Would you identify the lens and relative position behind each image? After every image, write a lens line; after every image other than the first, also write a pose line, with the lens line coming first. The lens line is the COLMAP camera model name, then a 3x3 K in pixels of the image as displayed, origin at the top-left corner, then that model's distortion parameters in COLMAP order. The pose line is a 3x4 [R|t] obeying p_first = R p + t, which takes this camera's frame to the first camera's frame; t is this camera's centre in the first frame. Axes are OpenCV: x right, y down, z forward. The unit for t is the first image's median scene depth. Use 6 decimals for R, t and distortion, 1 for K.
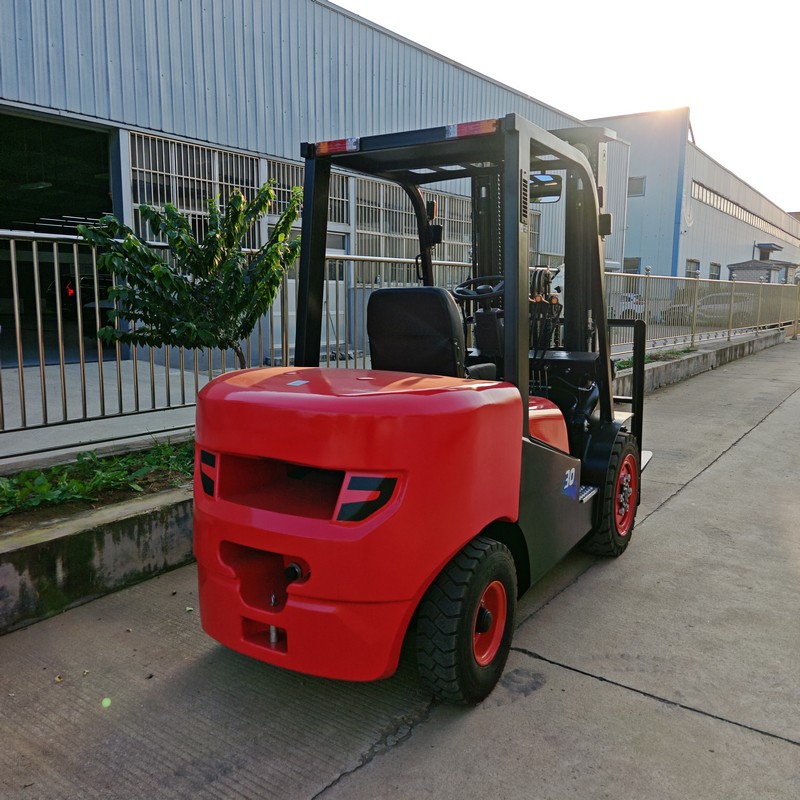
lens RADIAL K [[732.2, 0, 397.2], [0, 732.2, 394.2], [0, 0, 1]] dist [0.088034, -0.094982]
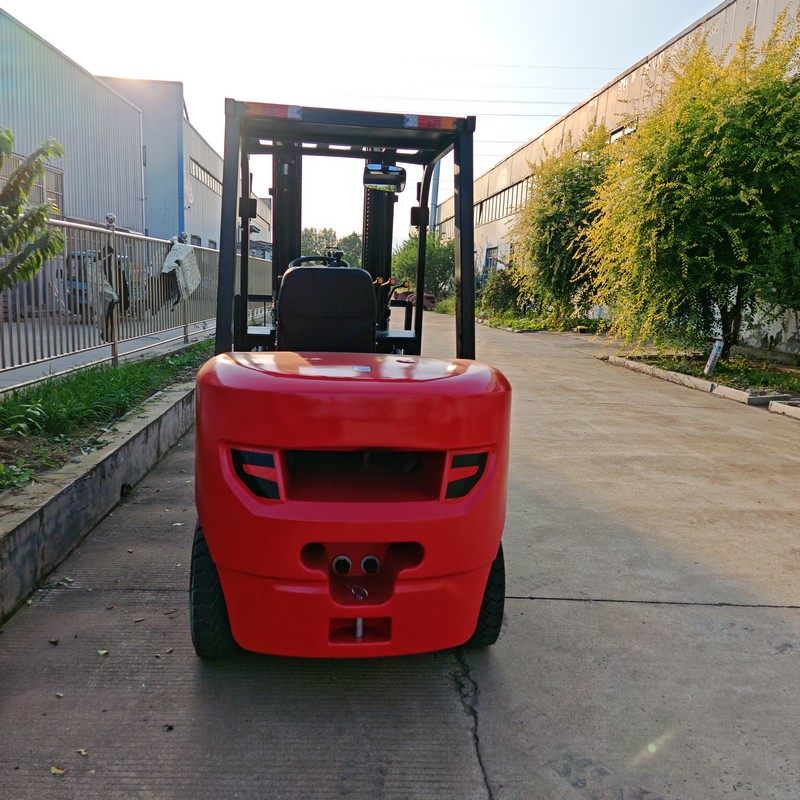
lens RADIAL K [[730.2, 0, 400.0], [0, 730.2, 400.0], [0, 0, 1]] dist [0.056941, 0.005258]
pose [[0.775893, -0.071907, 0.626753, -0.691454], [0.043058, 0.997202, 0.061104, -0.030068], [-0.629394, -0.020423, 0.776818, 0.217241]]
